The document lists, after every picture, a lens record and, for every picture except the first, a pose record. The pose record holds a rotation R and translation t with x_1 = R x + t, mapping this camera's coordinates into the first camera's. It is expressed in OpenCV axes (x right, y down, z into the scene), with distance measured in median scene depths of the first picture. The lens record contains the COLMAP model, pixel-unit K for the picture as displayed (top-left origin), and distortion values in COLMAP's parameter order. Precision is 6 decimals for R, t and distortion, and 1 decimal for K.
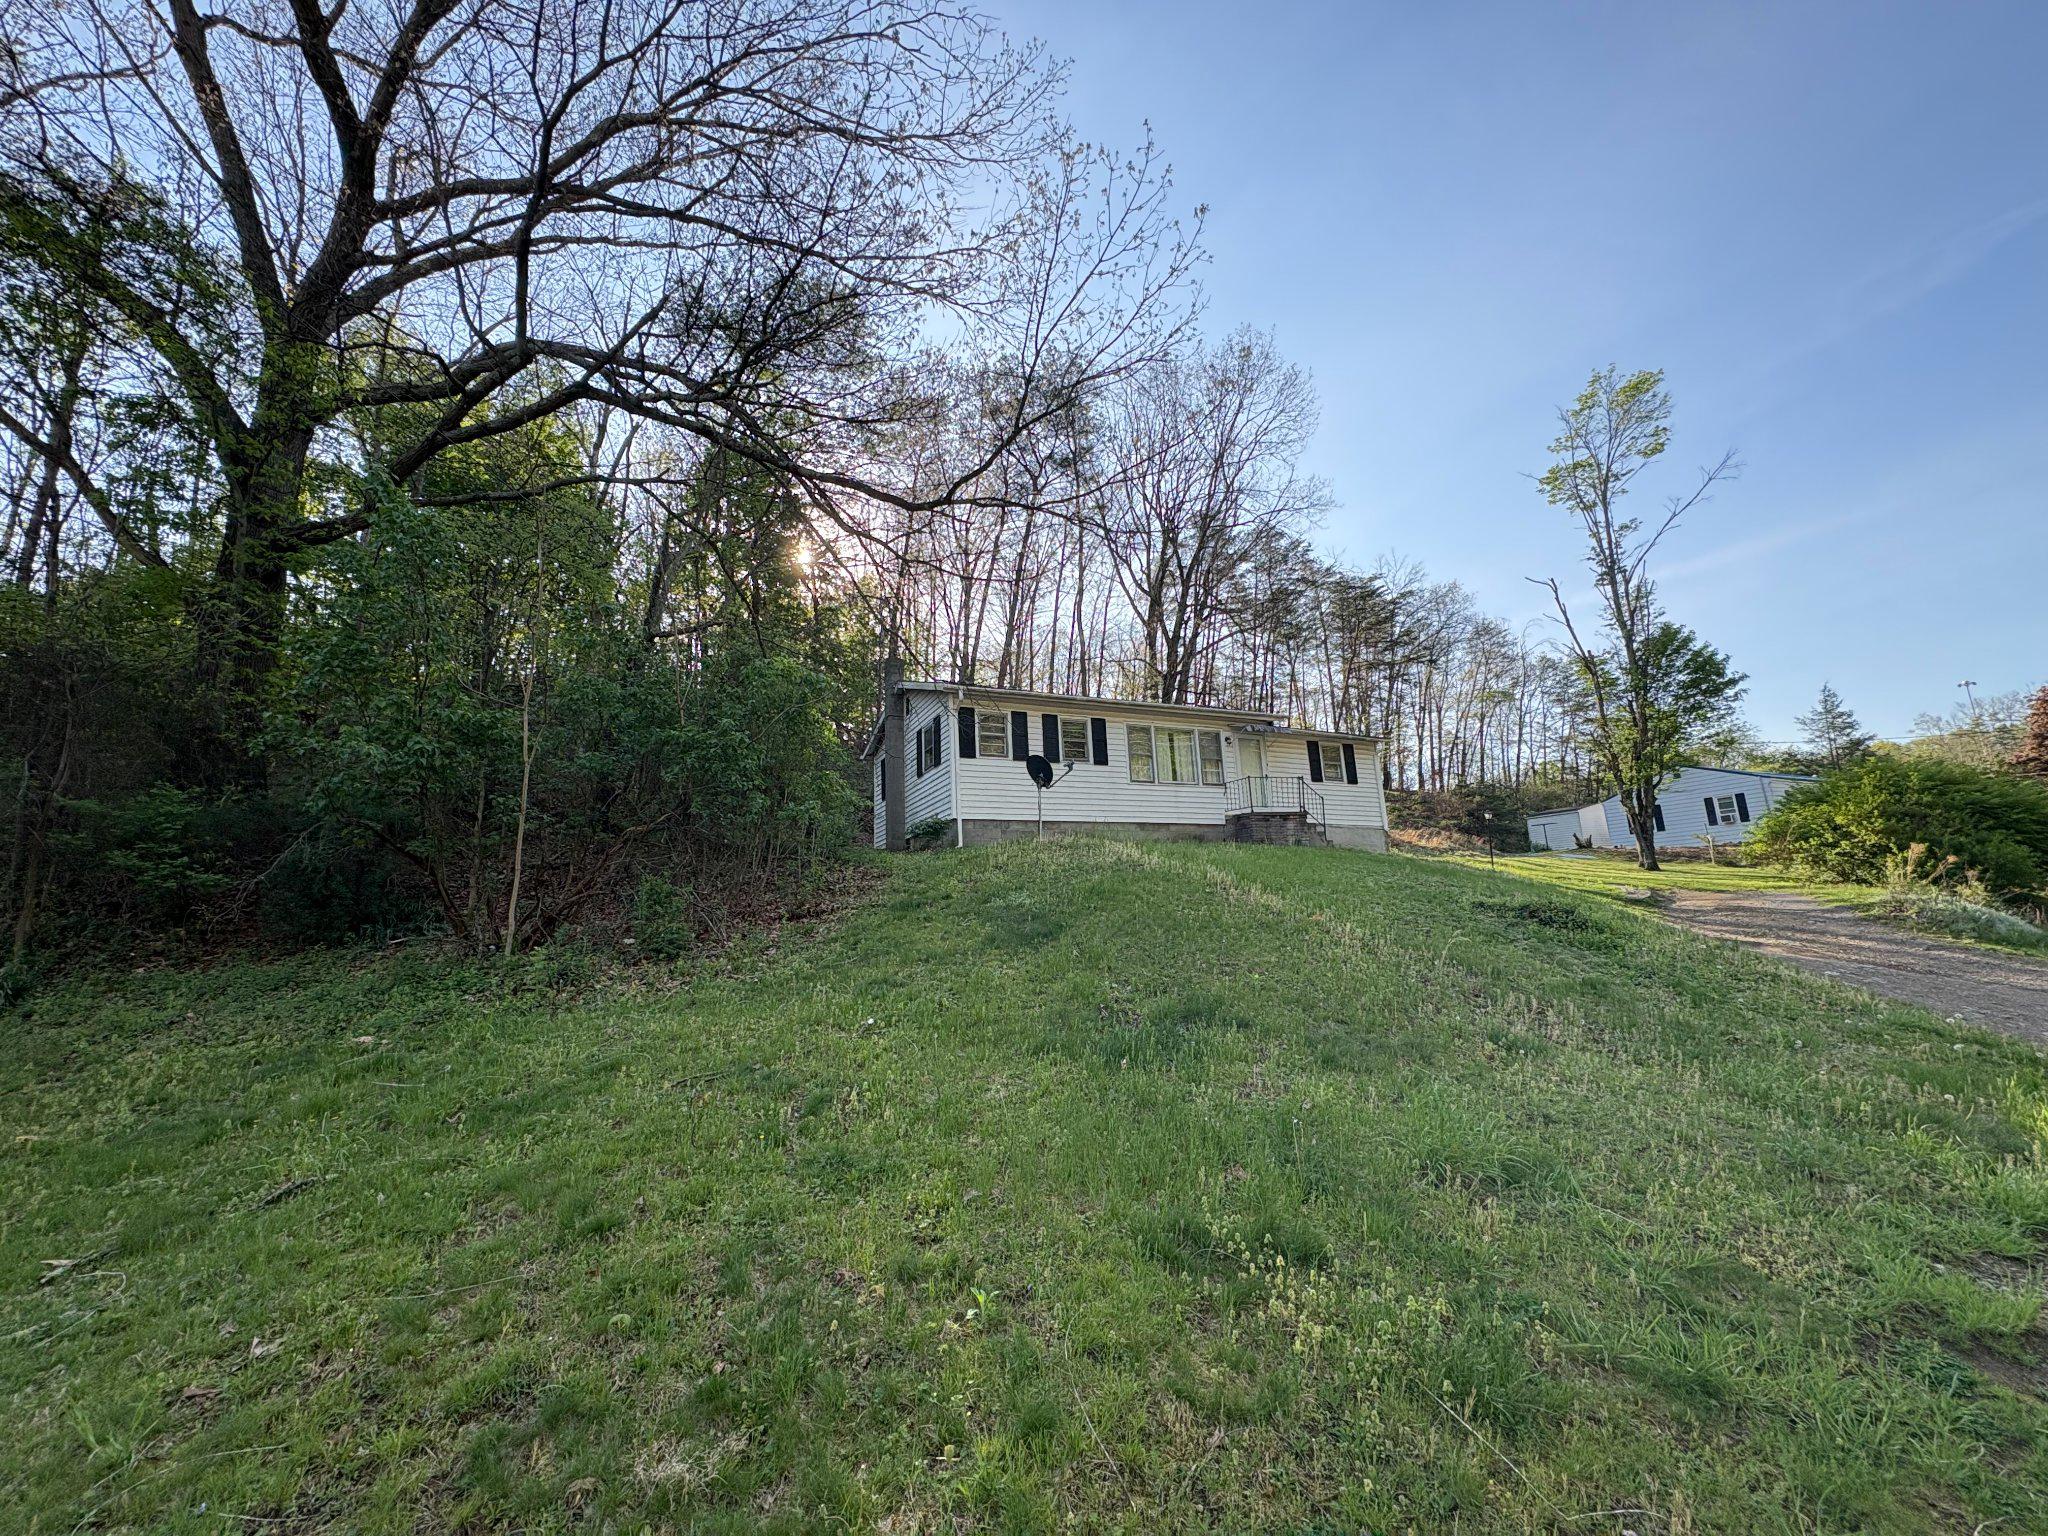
lens RADIAL K [[810.2, 0, 1022.9], [0, 810.2, 773.0], [0, 0, 1]] dist [0.001470, 0.000499]
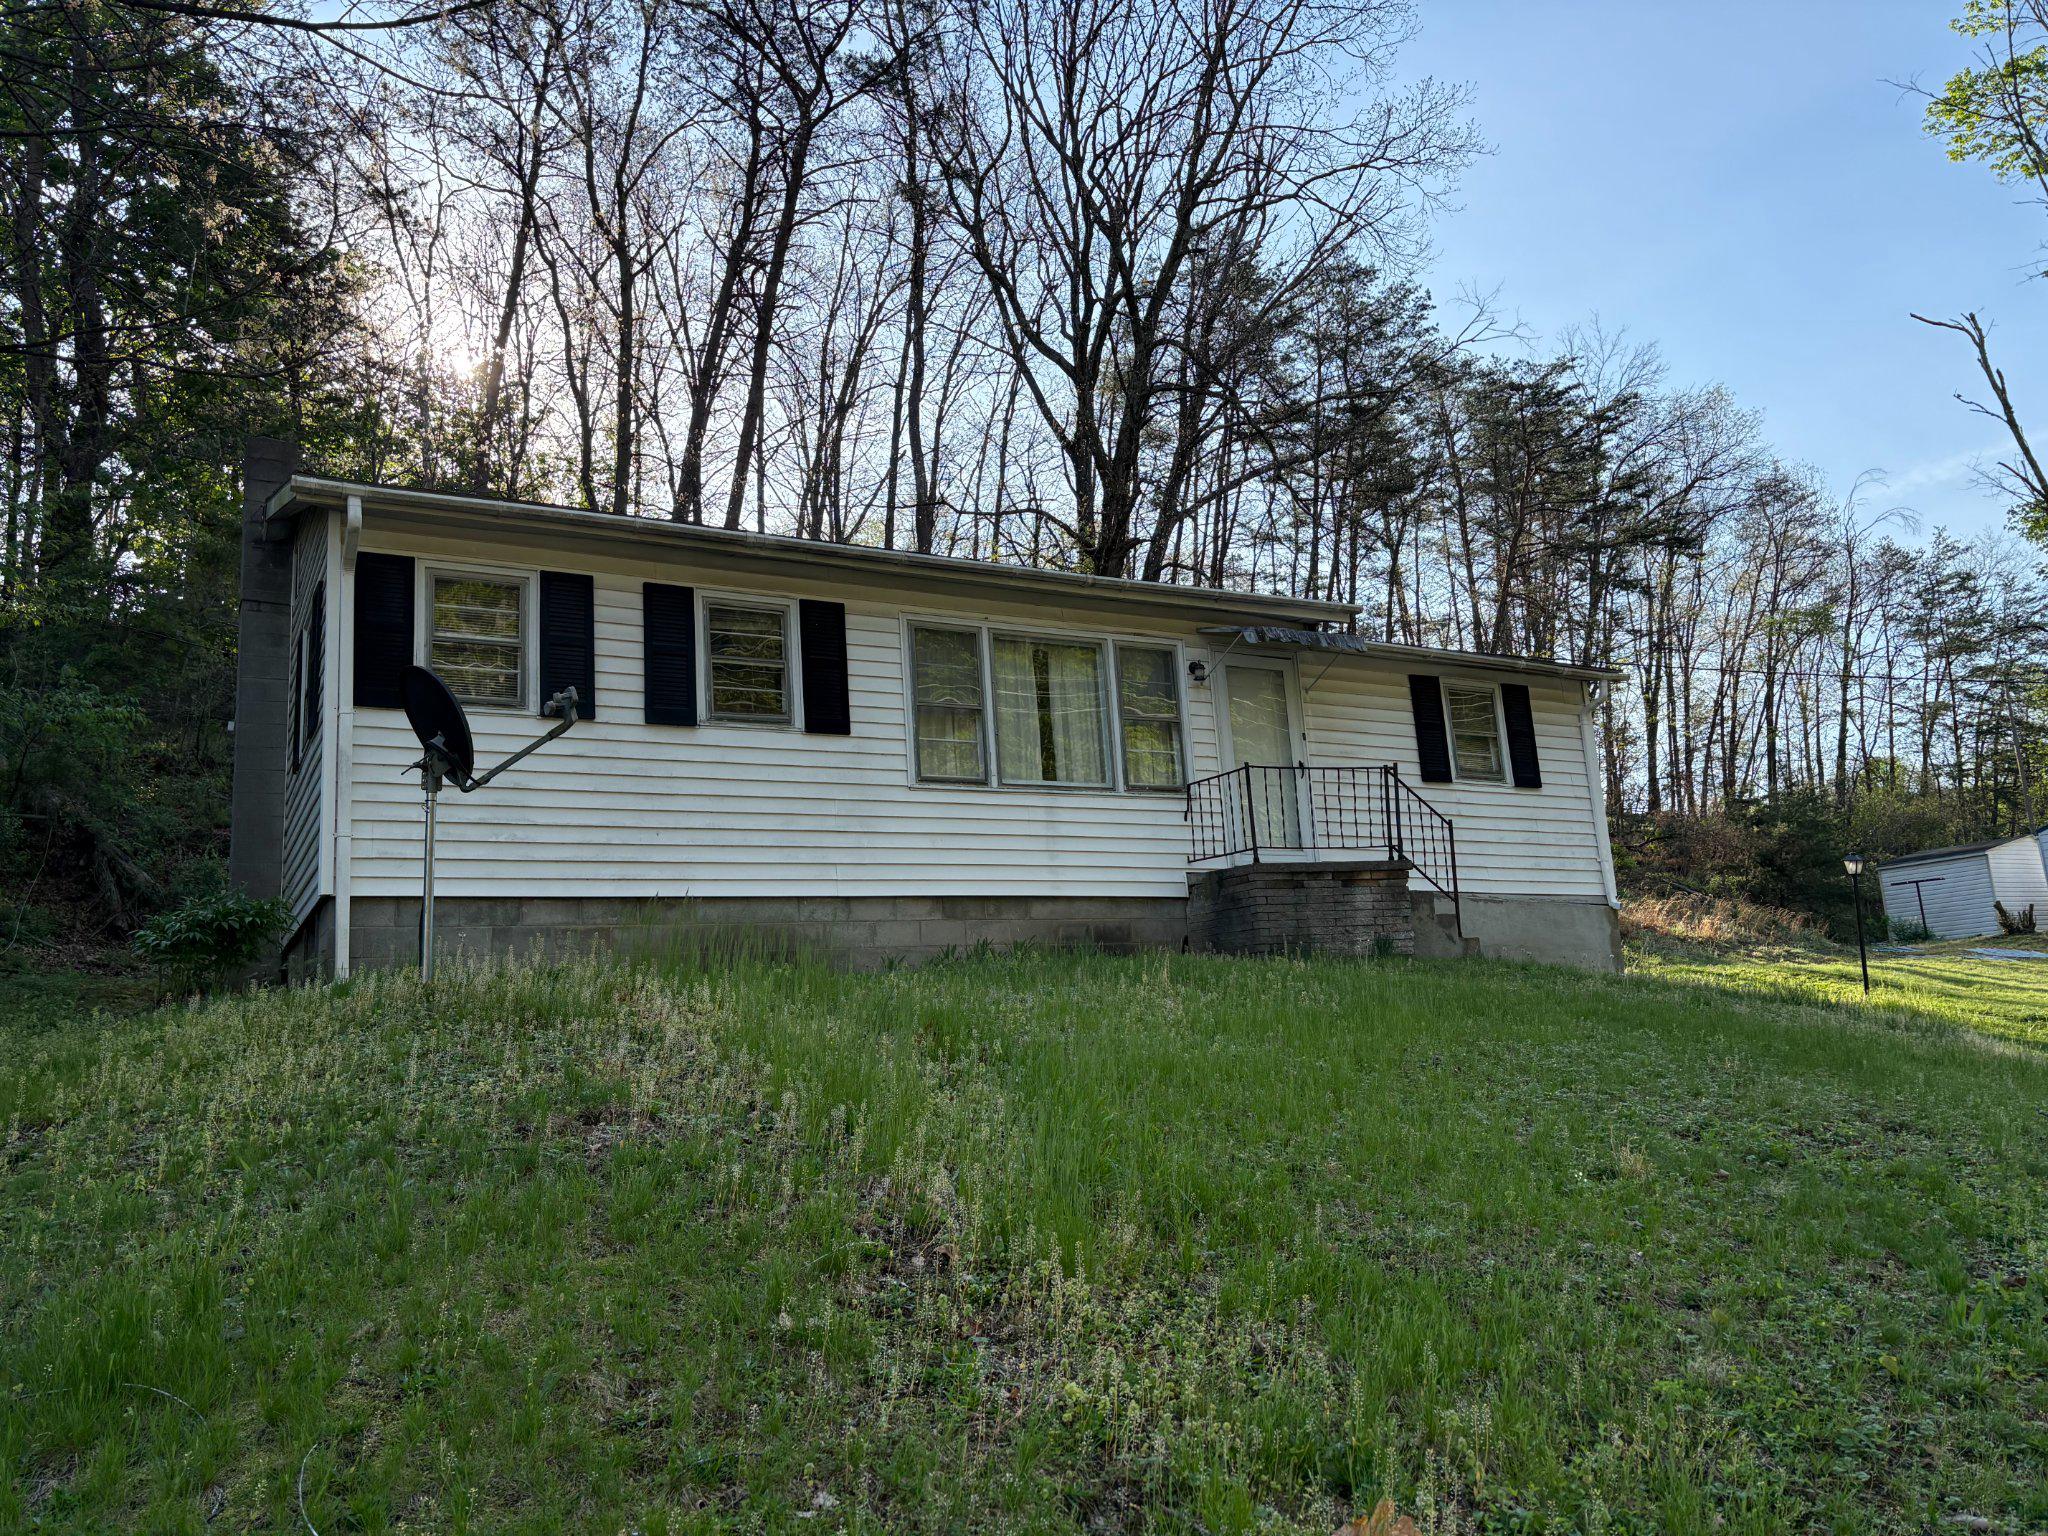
lens RADIAL K [[1552.7, 0, 1024.3], [0, 1552.7, 767.8], [0, 0, 1]] dist [0.034183, -0.000943]
pose [[0.996664, -0.005160, 0.081451, 0.065663], [0.006207, 0.999901, -0.012597, 0.007158], [-0.081378, 0.013061, 0.996598, 0.170036]]
